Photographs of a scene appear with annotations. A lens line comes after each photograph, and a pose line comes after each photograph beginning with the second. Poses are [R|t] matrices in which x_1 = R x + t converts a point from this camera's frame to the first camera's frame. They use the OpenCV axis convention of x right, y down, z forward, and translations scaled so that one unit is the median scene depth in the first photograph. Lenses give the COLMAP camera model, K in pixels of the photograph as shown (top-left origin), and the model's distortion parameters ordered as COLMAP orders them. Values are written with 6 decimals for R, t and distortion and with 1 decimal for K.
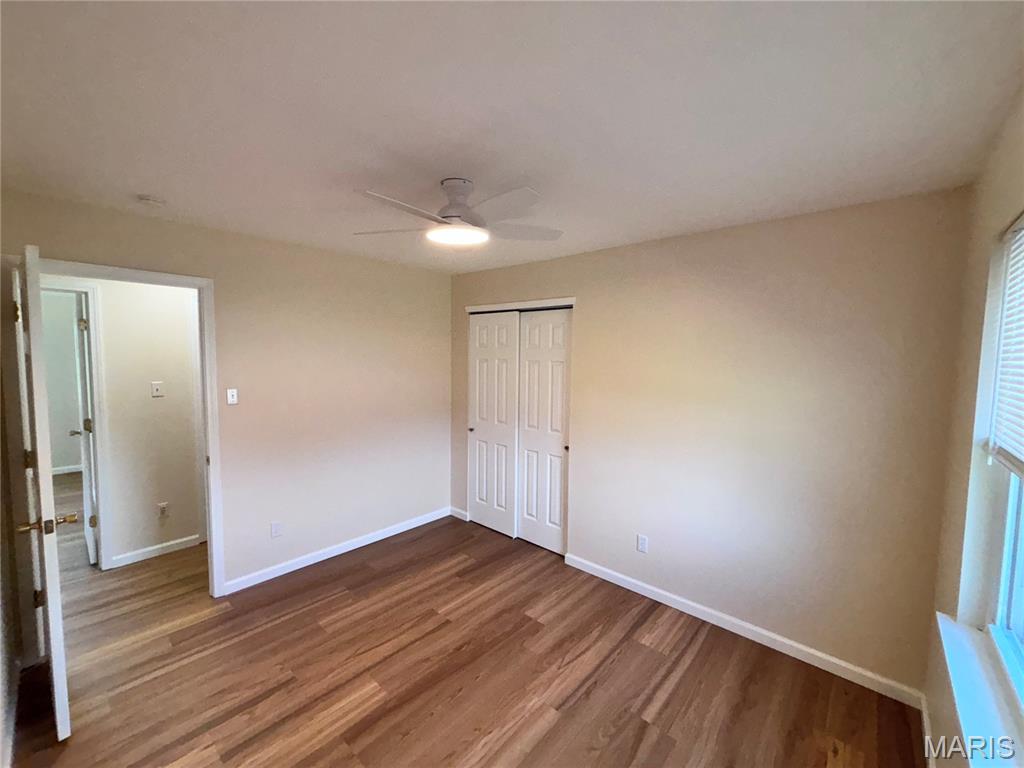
lens RADIAL K [[413.5, 0, 519.1], [0, 413.5, 386.2], [0, 0, 1]] dist [0.006169, -0.000732]
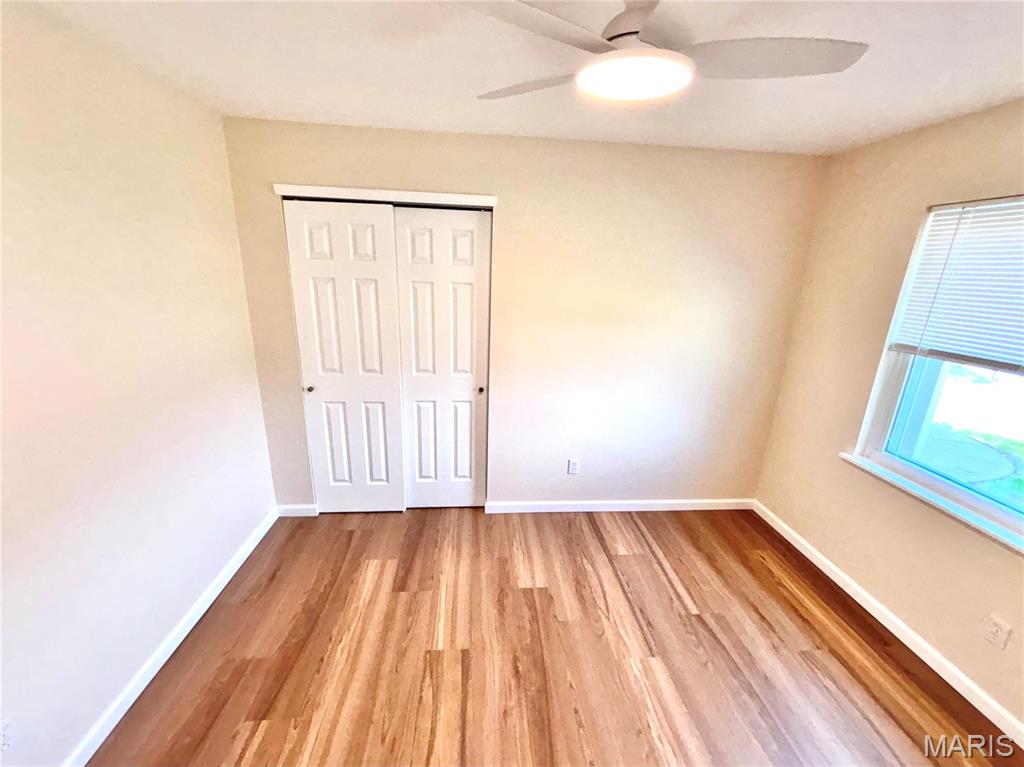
lens RADIAL K [[413.5, 0, 507.5], [0, 413.5, 387.1], [0, 0, 1]] dist [0.006169, -0.000732]
pose [[0.701668, -0.200003, 0.683857, -0.484399], [0.035339, 0.968382, 0.246957, -0.068824], [-0.711627, -0.149115, 0.686551, 0.457319]]
